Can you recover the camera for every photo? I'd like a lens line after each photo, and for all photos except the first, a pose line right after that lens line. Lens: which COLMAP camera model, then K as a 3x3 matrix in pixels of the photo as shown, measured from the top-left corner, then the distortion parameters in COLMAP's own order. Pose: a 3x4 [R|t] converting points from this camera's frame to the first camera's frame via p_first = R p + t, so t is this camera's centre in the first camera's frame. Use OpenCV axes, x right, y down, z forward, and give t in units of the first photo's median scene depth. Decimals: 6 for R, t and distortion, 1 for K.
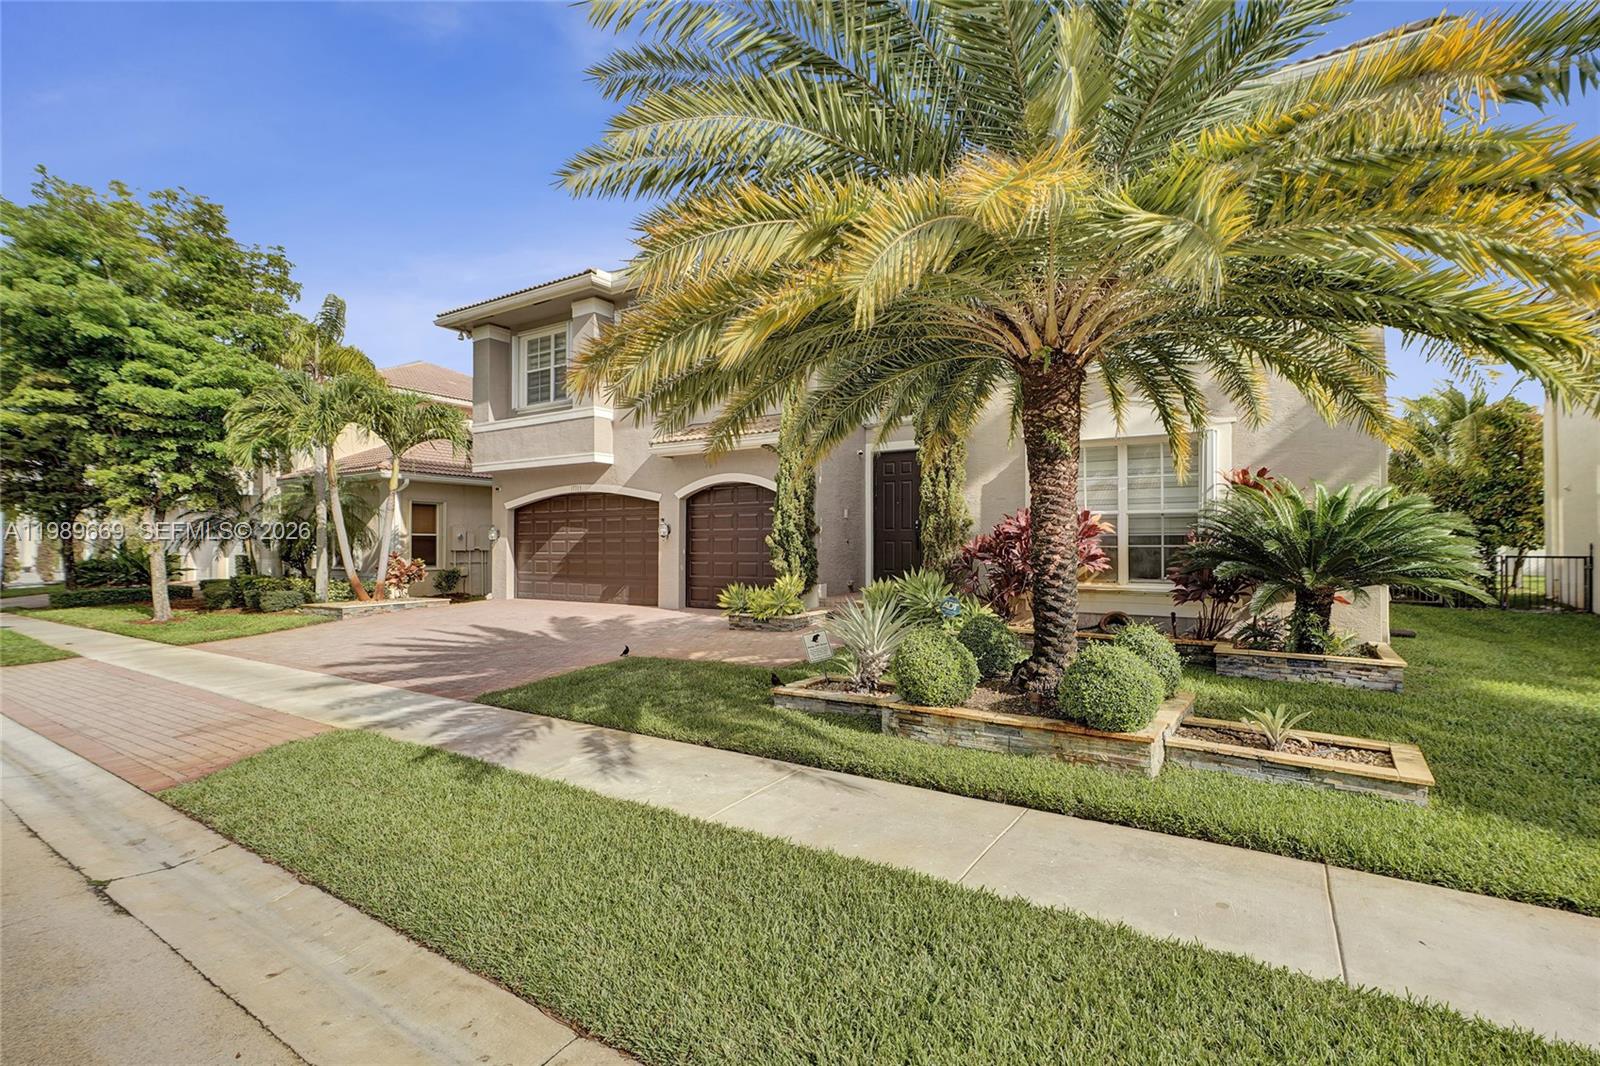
lens RADIAL K [[741.4, 0, 800.9], [0, 741.4, 540.9], [0, 0, 1]] dist [-0.001573, -0.000556]
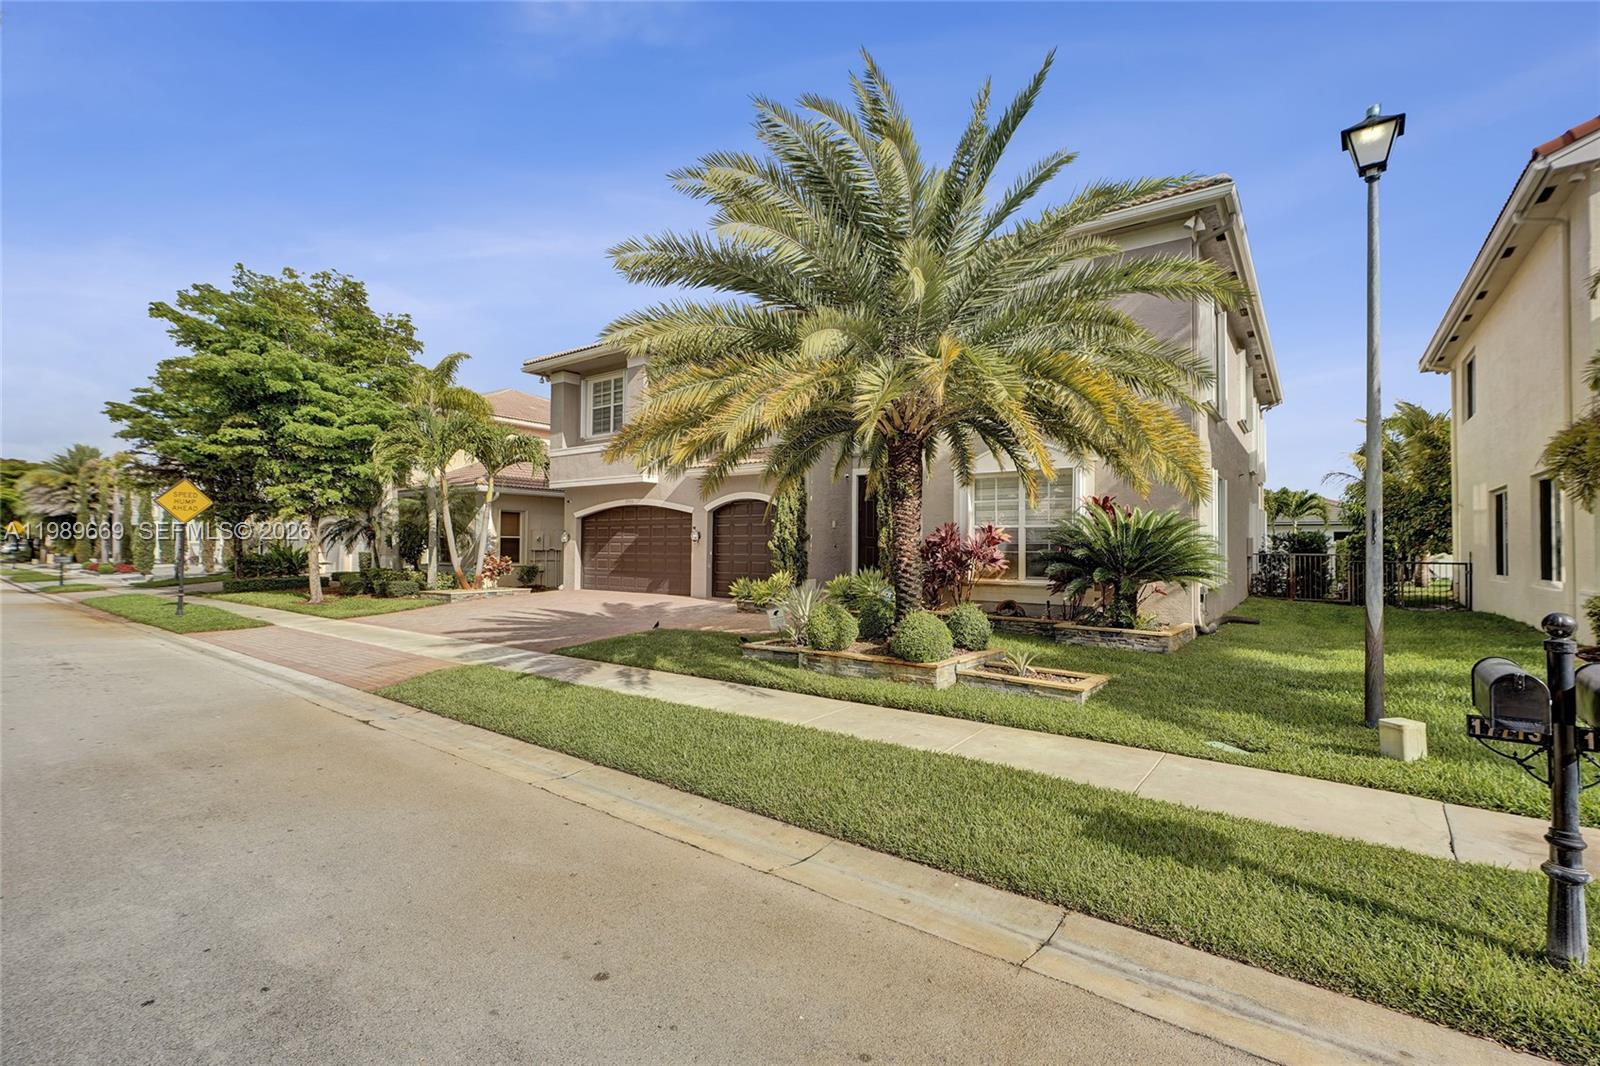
lens RADIAL K [[717.2, 0, 800.0], [0, 717.2, 533.0], [0, 0, 1]] dist [0.000966, 0.000382]
pose [[0.996935, 0.006591, -0.077952, 0.089232], [-0.007628, 0.999886, -0.013004, -0.004657], [0.077857, 0.013559, 0.996872, -0.210037]]
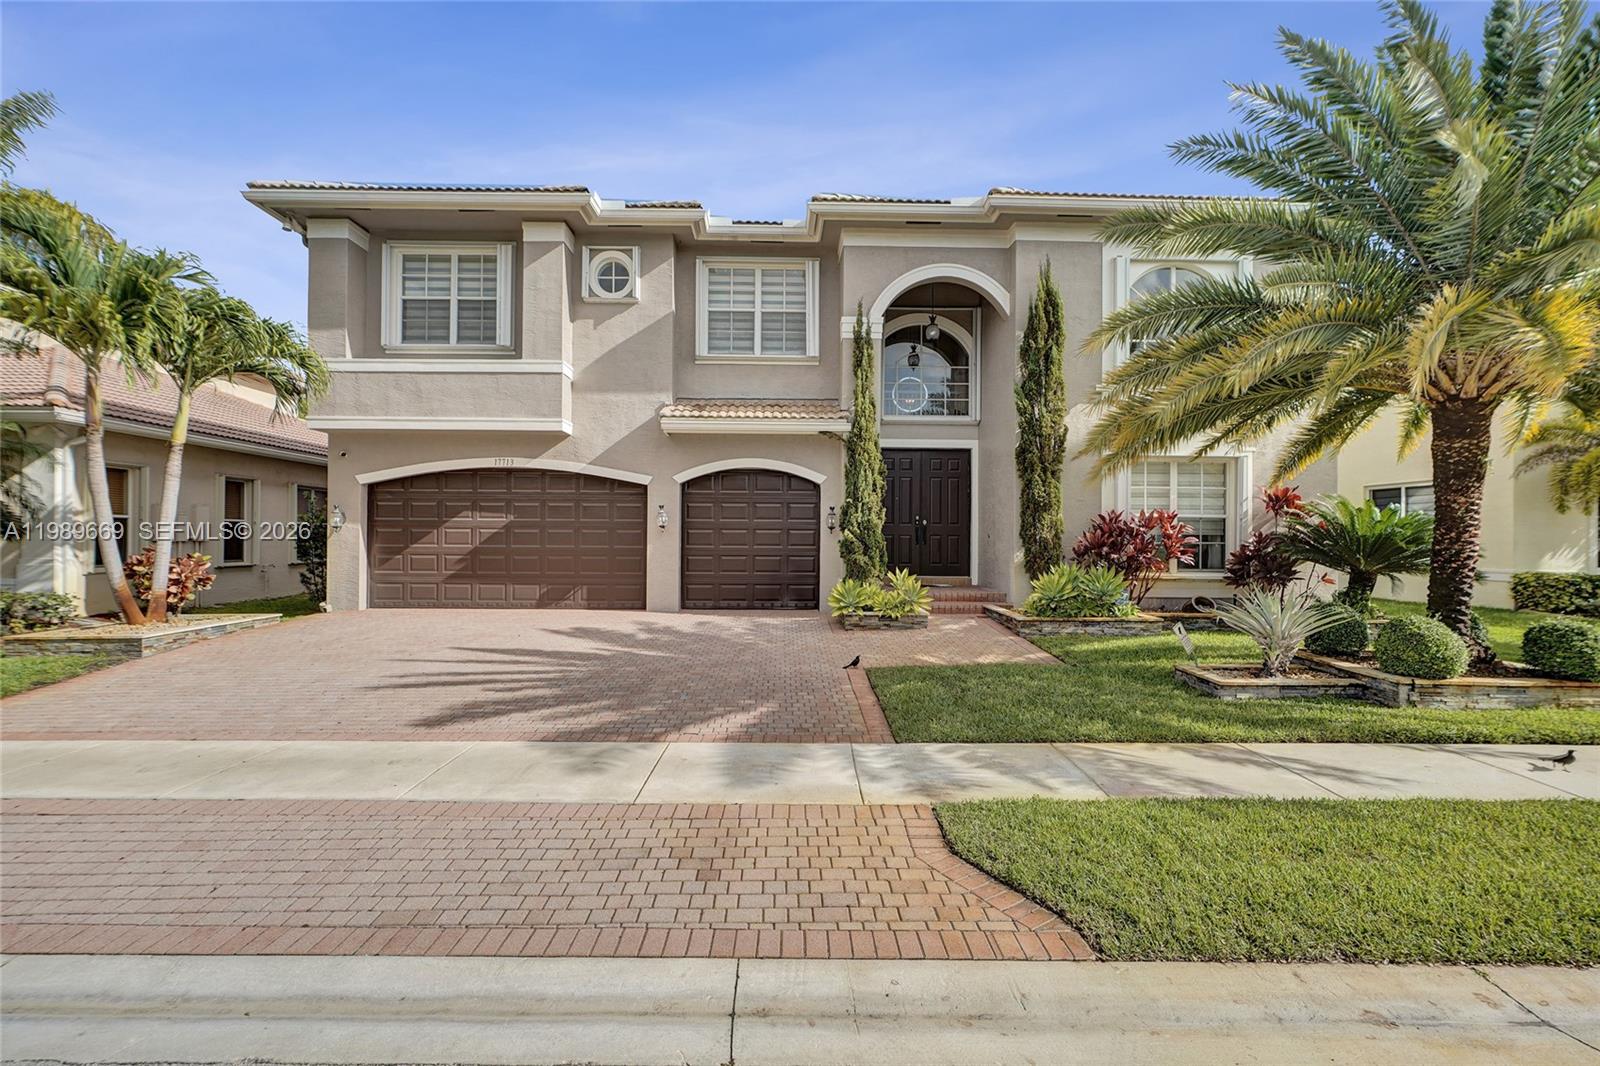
lens RADIAL K [[710.8, 0, 803.7], [0, 710.8, 533.2], [0, 0, 1]] dist [-0.000911, 0.000477]
pose [[0.833140, 0.011389, 0.552944, -0.493070], [-0.012327, 0.999922, -0.002022, 0.000803], [-0.552924, -0.005131, 0.833216, 0.229555]]
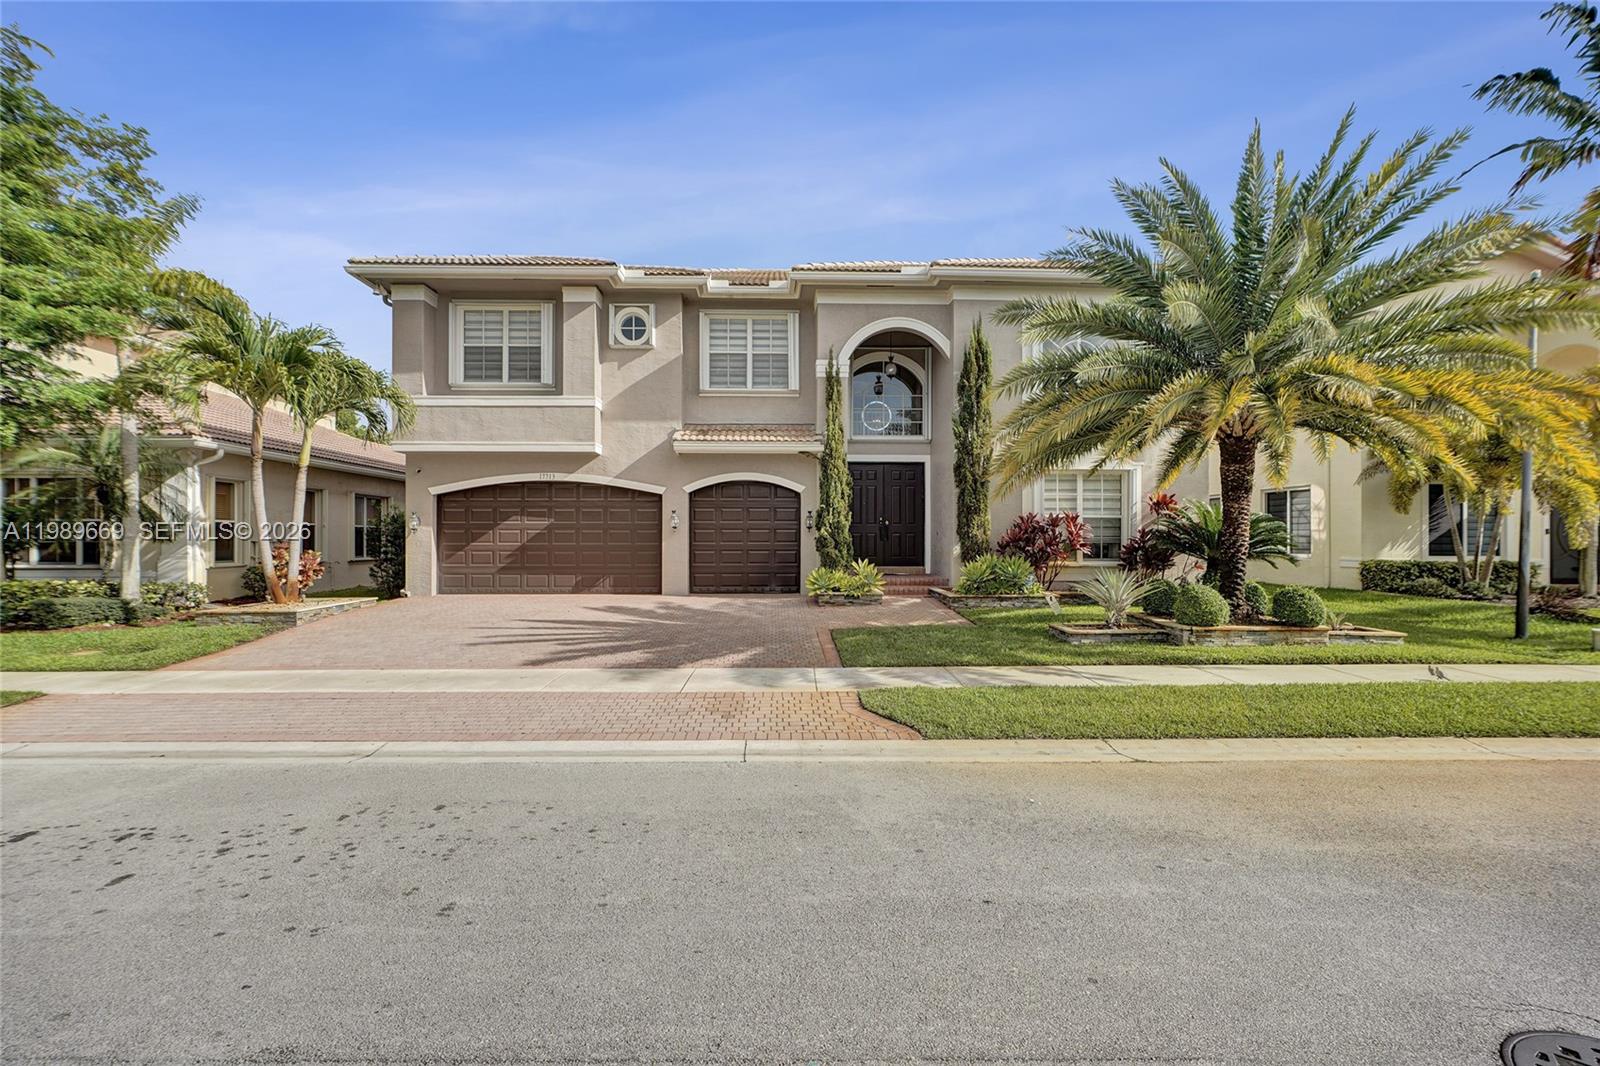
lens RADIAL K [[717.2, 0, 800.0], [0, 717.2, 533.0], [0, 0, 1]] dist [0.000966, 0.000382]
pose [[0.828858, 0.006490, 0.559421, -0.603188], [-0.006276, 0.999978, -0.002303, 0.002742], [-0.559423, -0.001602, 0.828880, 0.045378]]
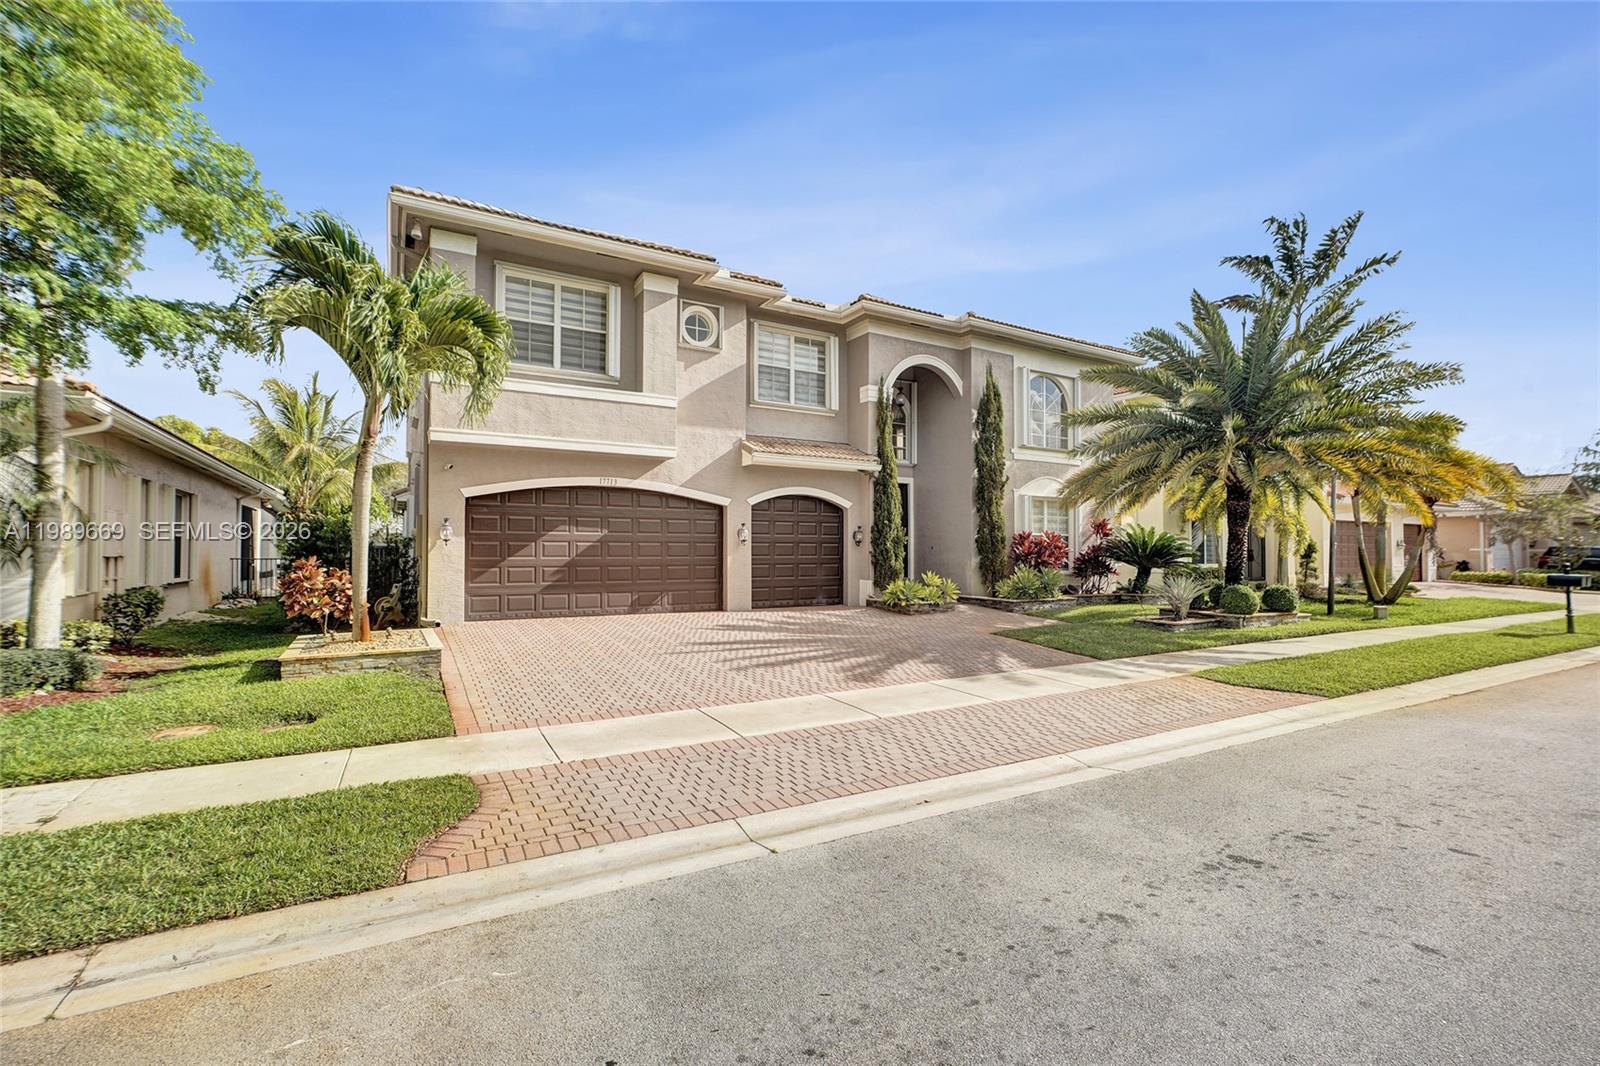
lens RADIAL K [[710.2, 0, 811.6], [0, 710.2, 537.9], [0, 0, 1]] dist [-0.001065, -0.000127]
pose [[0.450876, 0.020696, 0.892347, -1.006210], [-0.008656, 0.999786, -0.018814, 0.007306], [-0.892545, 0.000759, 0.450958, 0.465544]]
